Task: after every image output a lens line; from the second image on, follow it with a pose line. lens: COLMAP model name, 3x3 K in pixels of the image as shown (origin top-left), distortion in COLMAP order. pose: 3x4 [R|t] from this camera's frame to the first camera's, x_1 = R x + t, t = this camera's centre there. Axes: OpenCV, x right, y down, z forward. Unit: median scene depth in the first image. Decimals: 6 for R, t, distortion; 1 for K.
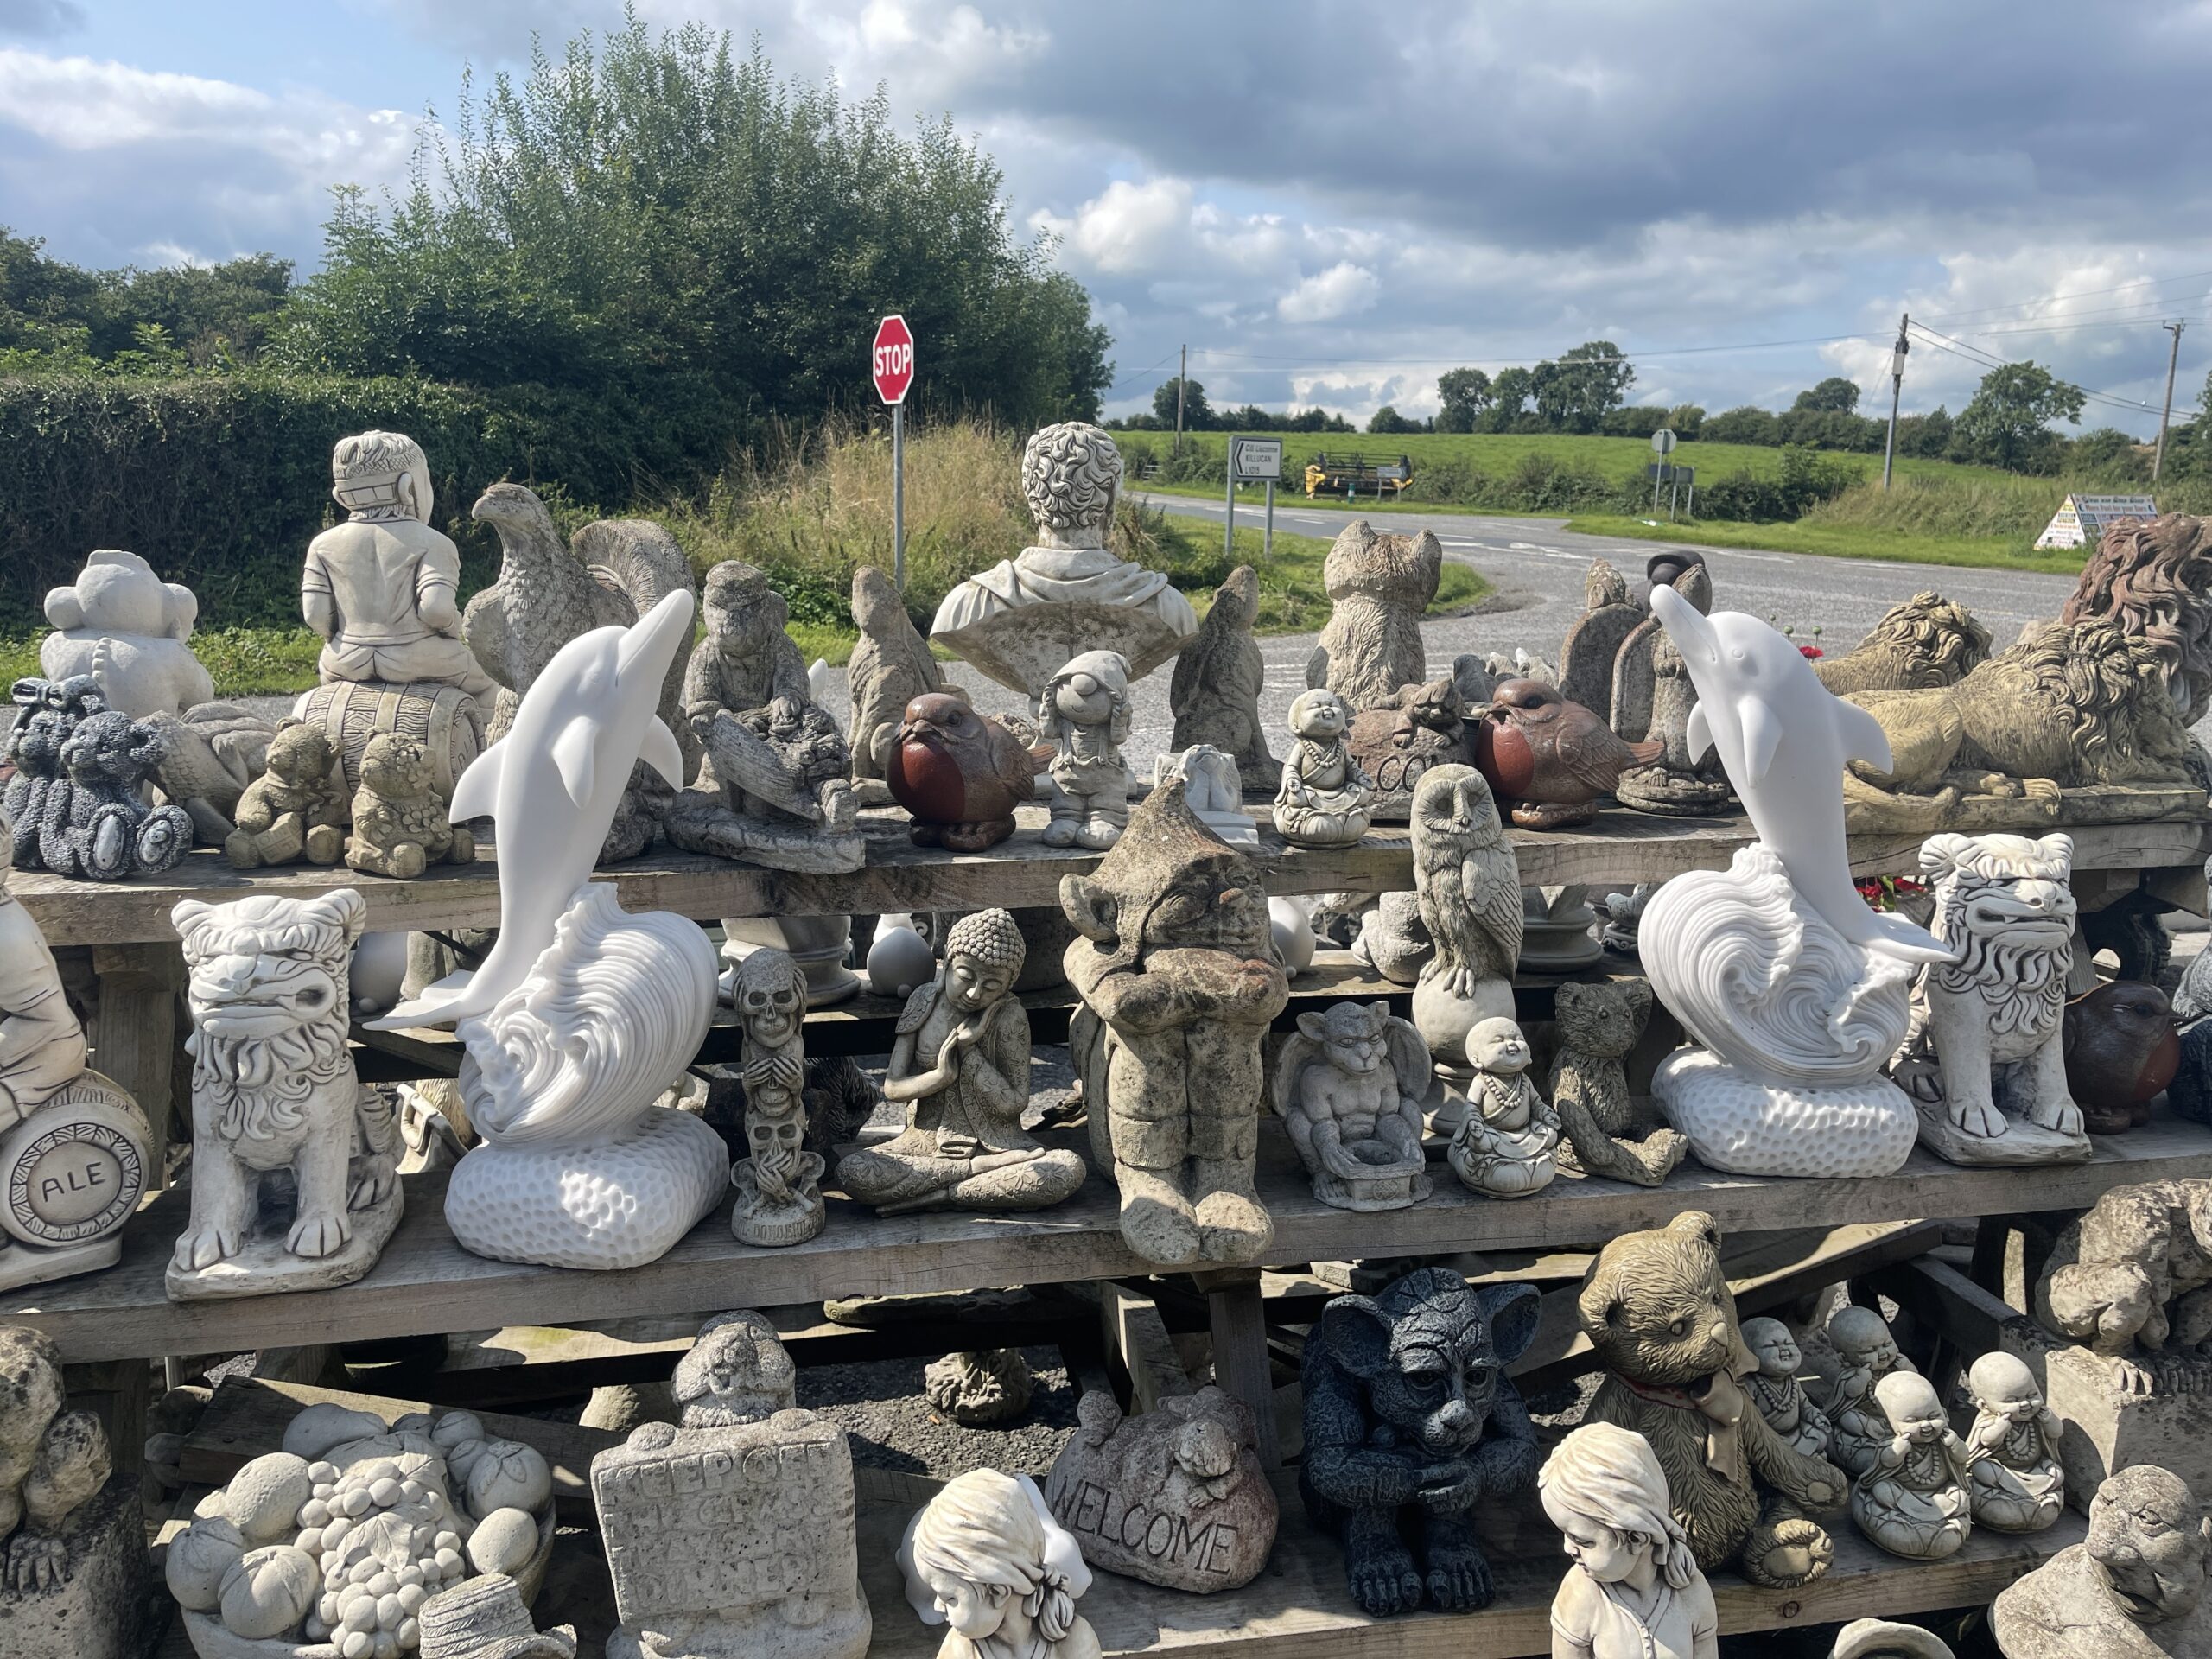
lens RADIAL K [[1661.7, 0, 1092.1], [0, 1661.7, 838.5], [0, 0, 1]] dist [0.062407, -0.101965]
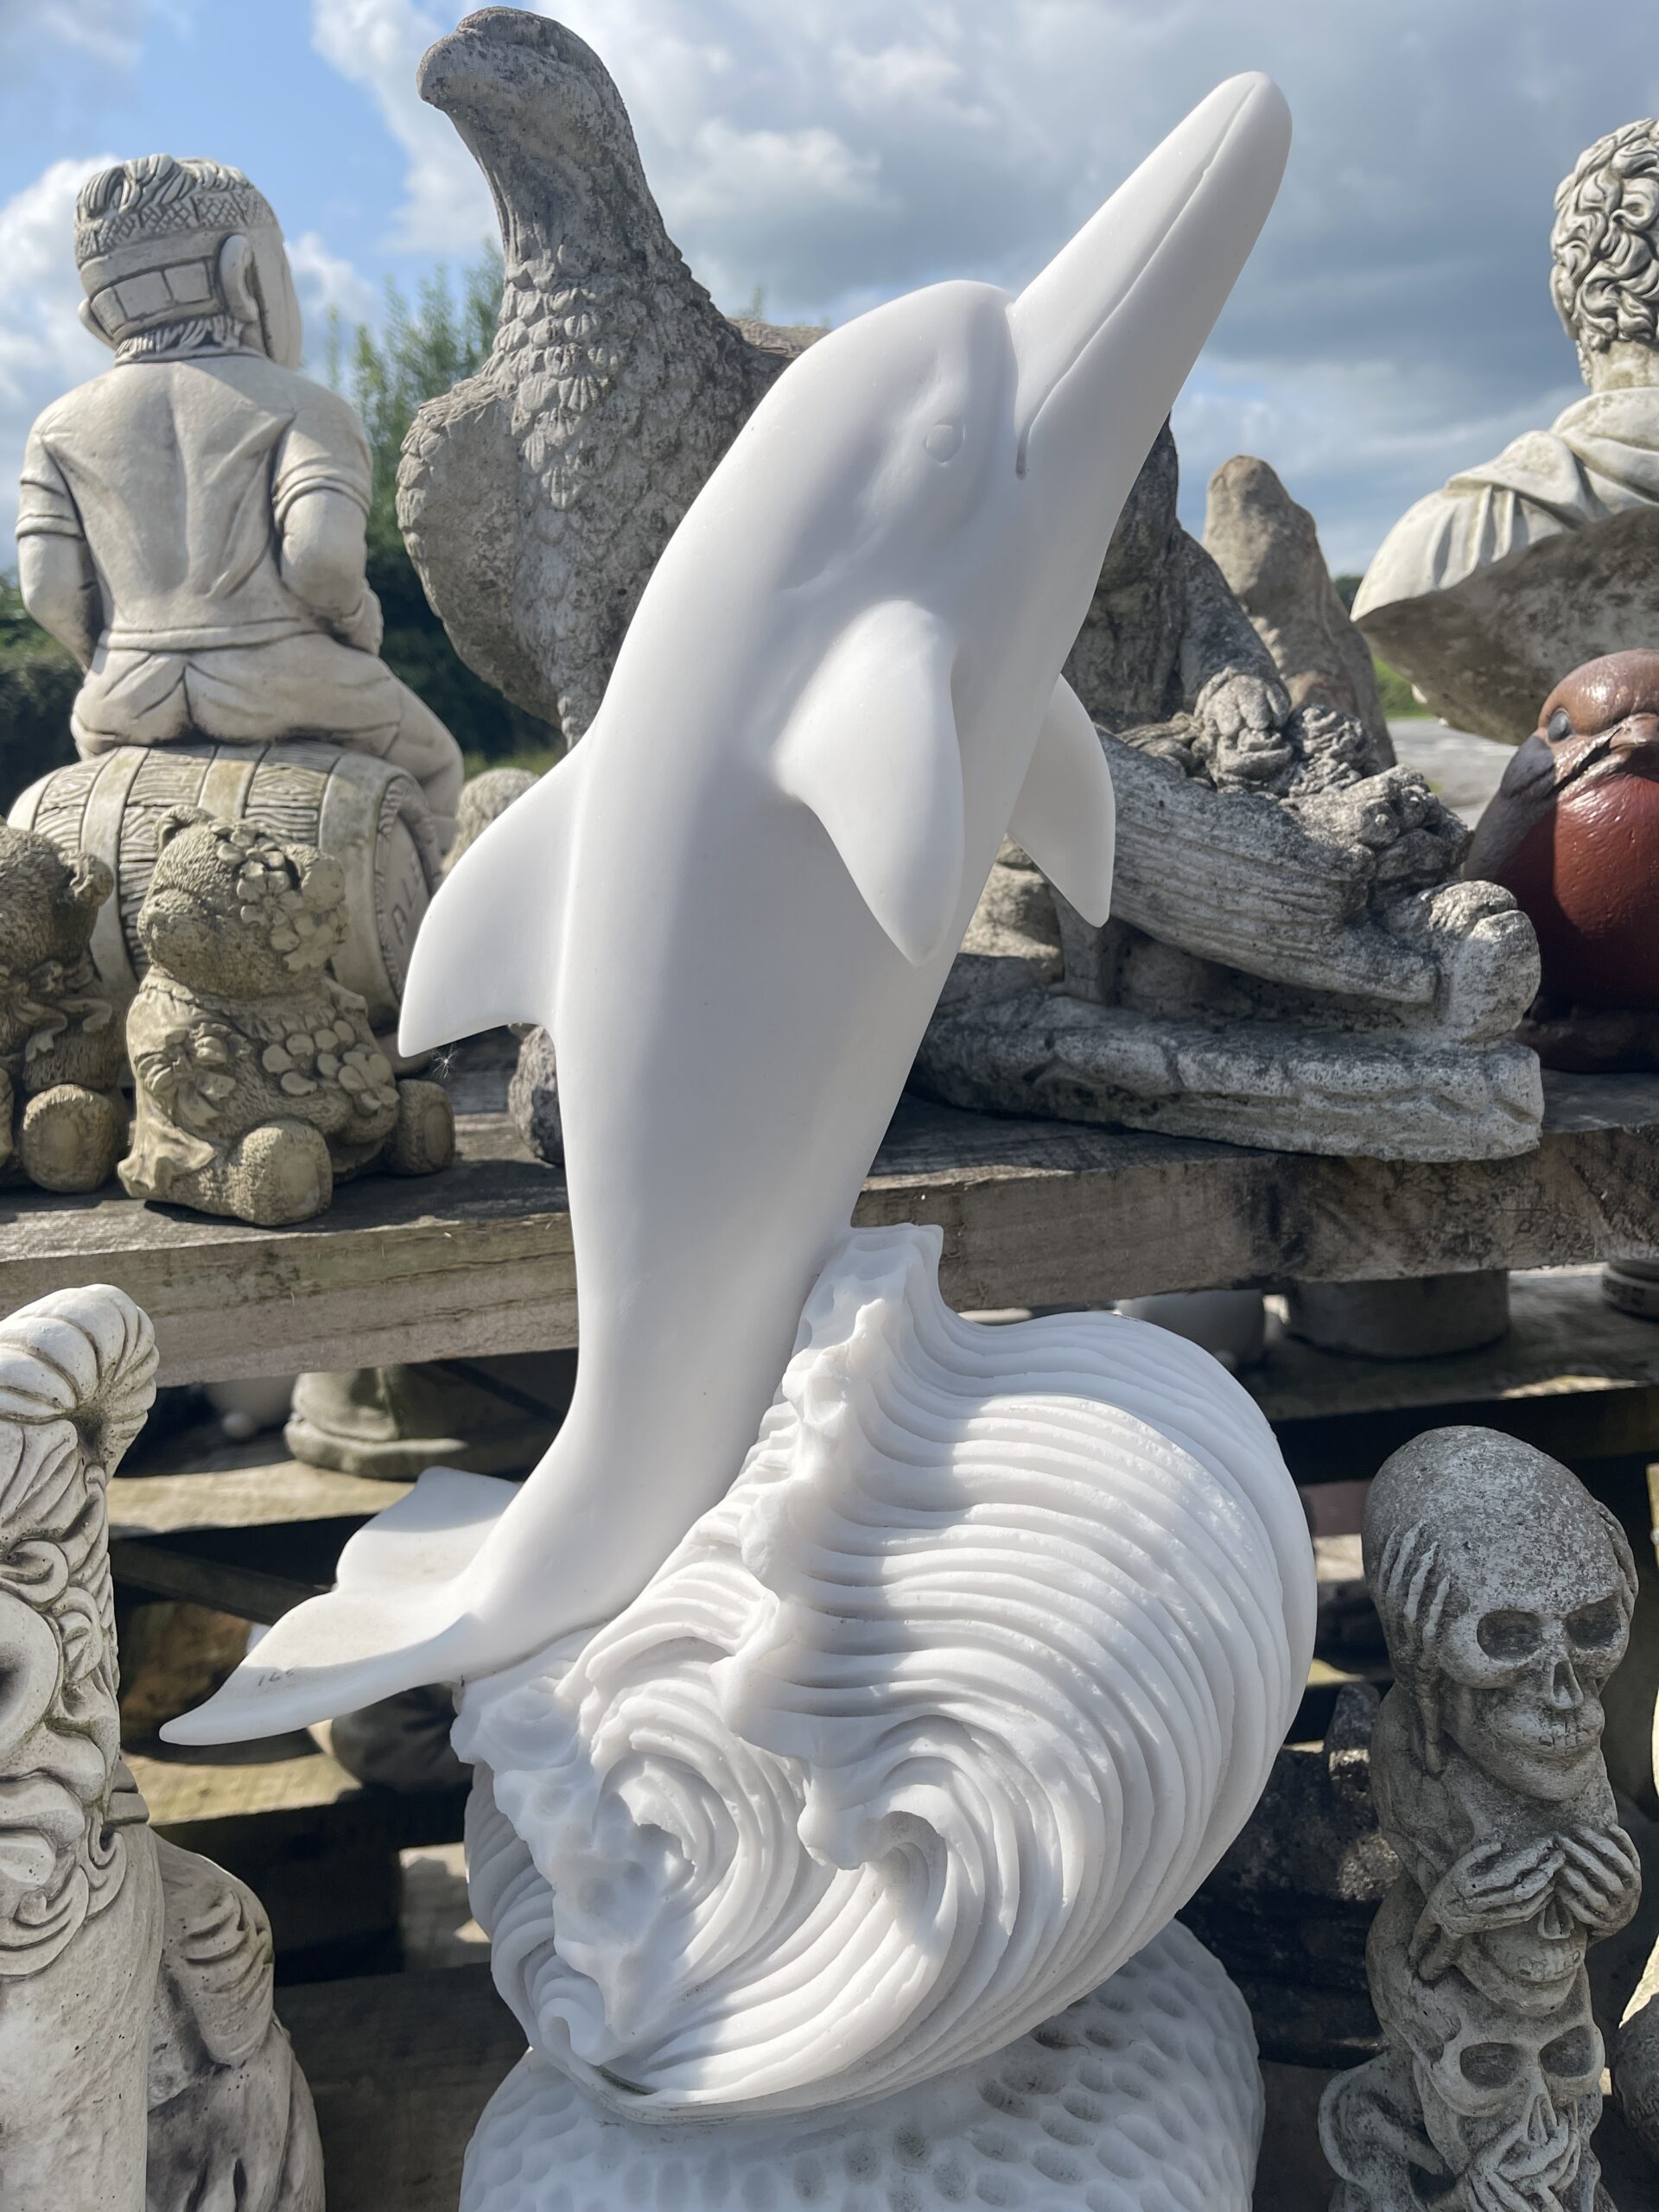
lens RADIAL K [[1661.7, 0, 799.9], [0, 1661.7, 1109.1], [0, 0, 1]] dist [0.062407, -0.101965]
pose [[0.993994, -0.045968, -0.099312, -0.271814], [0.047319, 0.998816, 0.011293, 0.000733], [0.098676, -0.015924, 0.994992, 0.678019]]
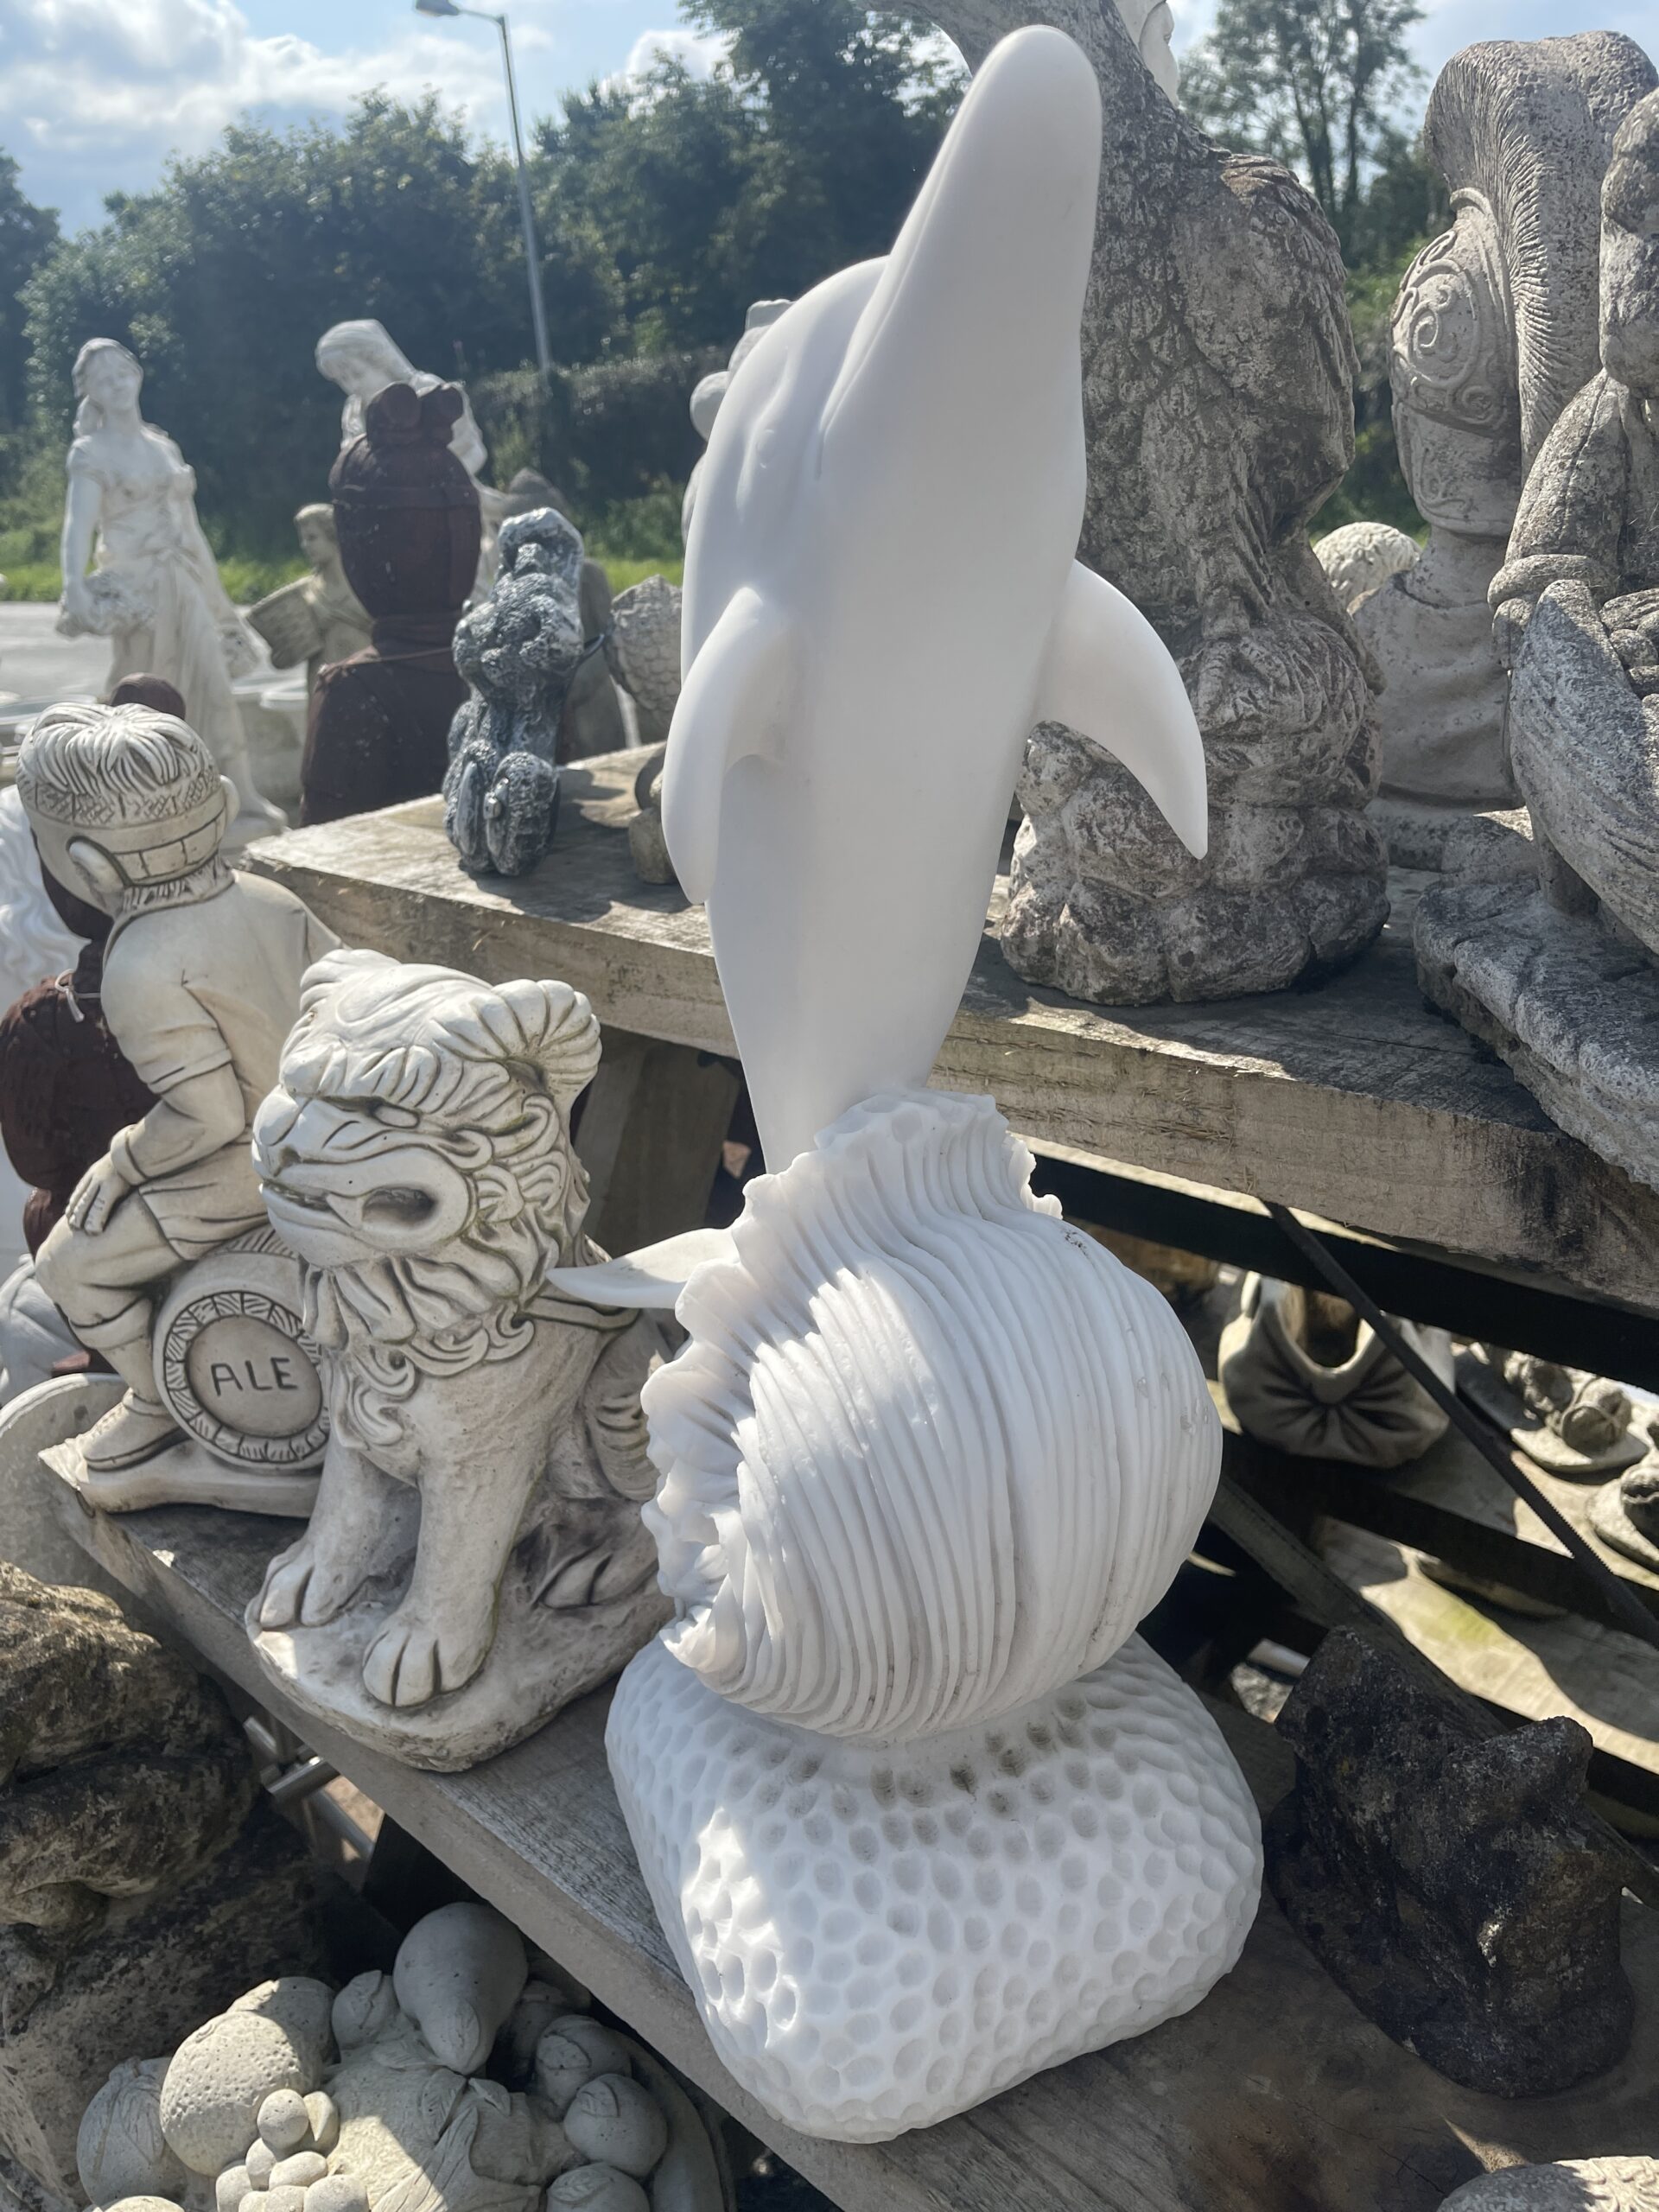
lens RADIAL K [[1678.4, 0, 829.4], [0, 1678.4, 1098.8], [0, 0, 1]] dist [0.065750, -0.137254]
pose [[0.584016, 0.248856, -0.772655, -0.035997], [-0.079944, 0.964854, 0.250333, -0.056842], [0.807796, -0.084429, 0.583384, 0.756425]]
